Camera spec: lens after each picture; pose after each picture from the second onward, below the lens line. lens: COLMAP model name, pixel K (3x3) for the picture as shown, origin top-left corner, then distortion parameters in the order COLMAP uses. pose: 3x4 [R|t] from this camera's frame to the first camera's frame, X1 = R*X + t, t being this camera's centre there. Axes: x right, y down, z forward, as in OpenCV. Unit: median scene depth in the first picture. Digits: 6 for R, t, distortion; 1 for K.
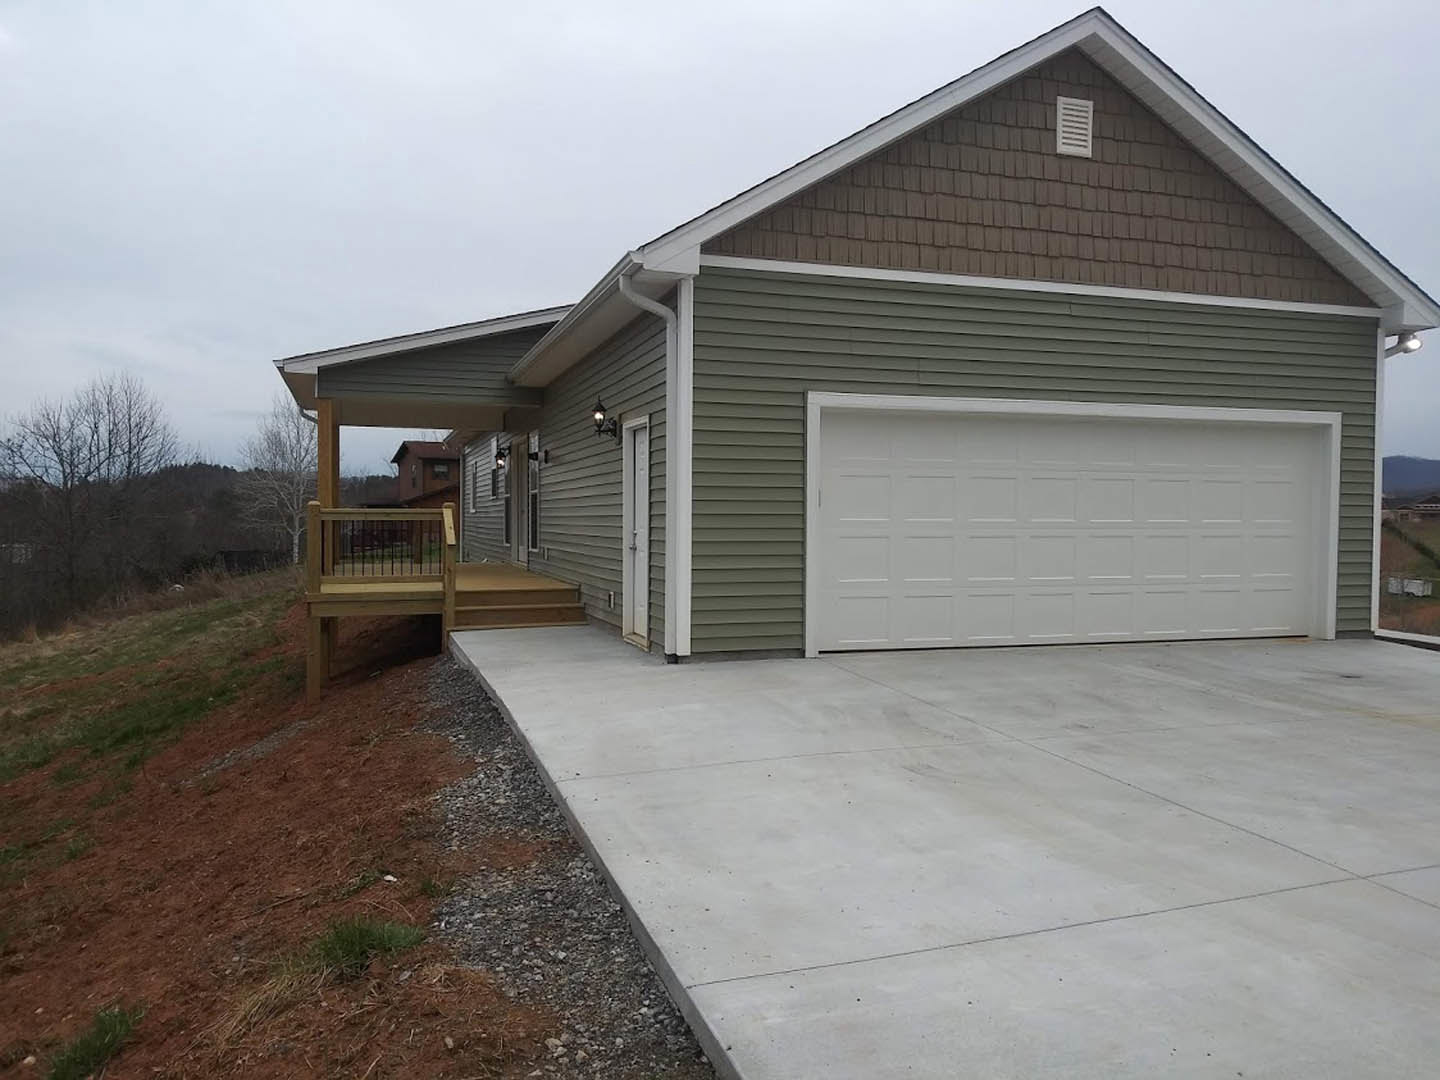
lens RADIAL K [[1100.1, 0, 720.0], [0, 1100.1, 540.0], [0, 0, 1]] dist [0.045569, -0.002089]
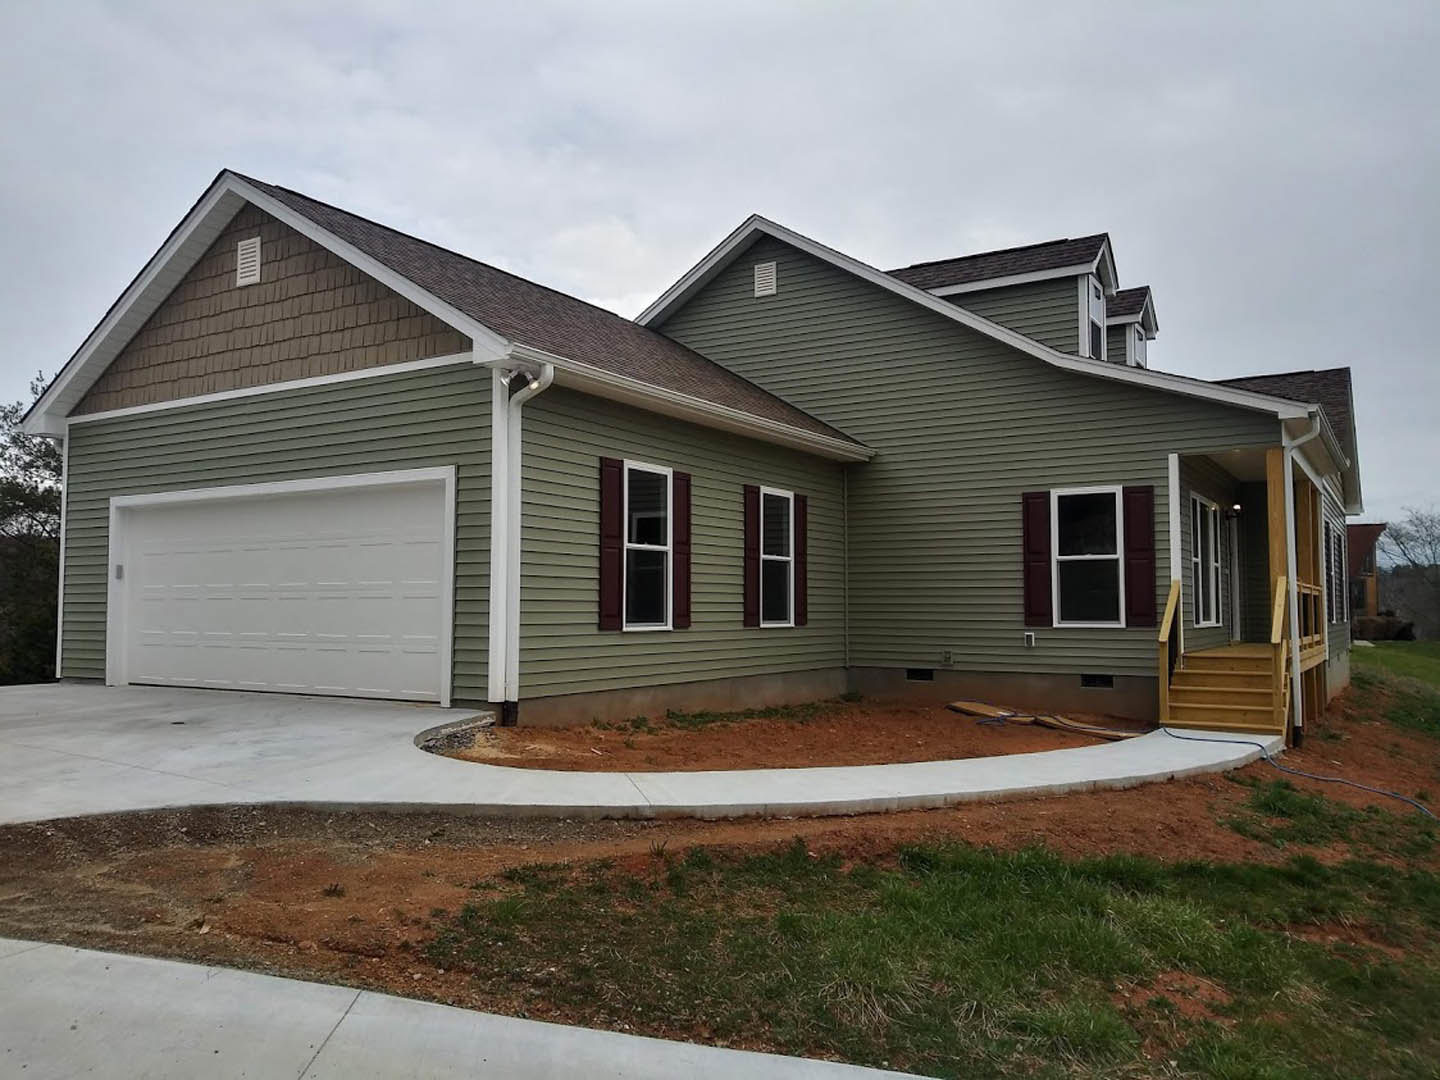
lens RADIAL K [[1113.5, 0, 697.5], [0, 1113.5, 529.0], [0, 0, 1]] dist [0.023726, 0.000247]
pose [[0.636433, -0.057182, -0.769209, 1.414044], [-0.013959, 0.996231, -0.085608, 0.017277], [0.771206, 0.065221, 0.633236, 0.562542]]
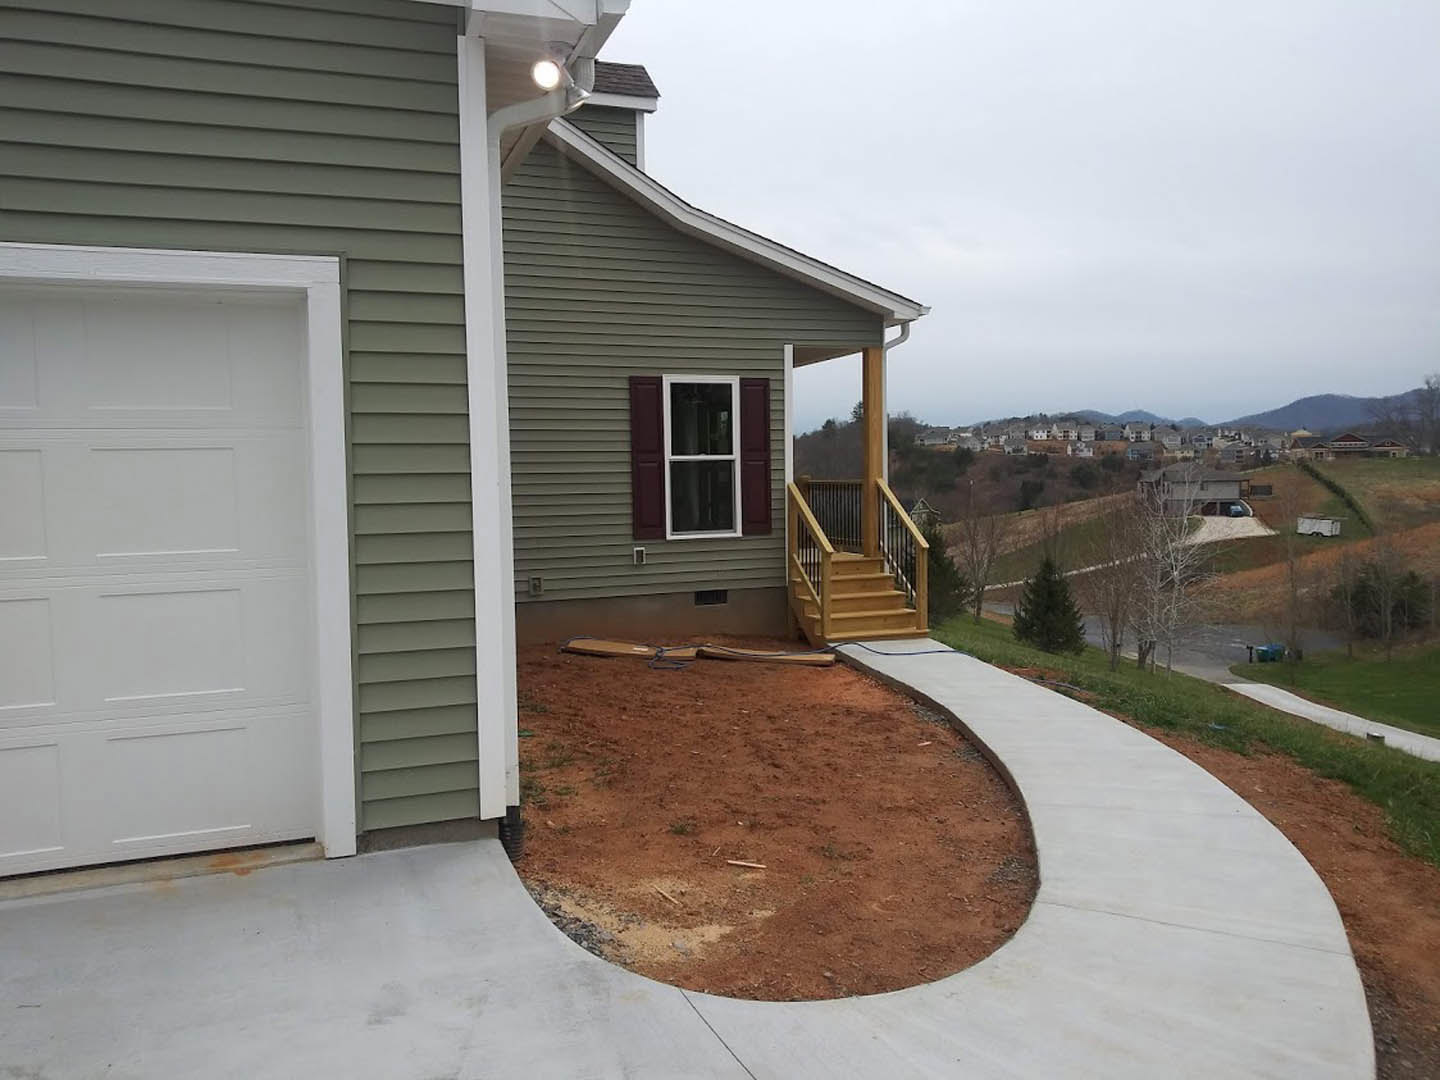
lens RADIAL K [[1113.5, 0, 697.5], [0, 1113.5, 529.0], [0, 0, 1]] dist [0.023726, 0.000247]
pose [[0.999112, -0.021560, 0.036208, 0.661038], [0.020305, 0.999192, 0.034690, -0.034114], [-0.036926, -0.033924, 0.998742, 0.617898]]
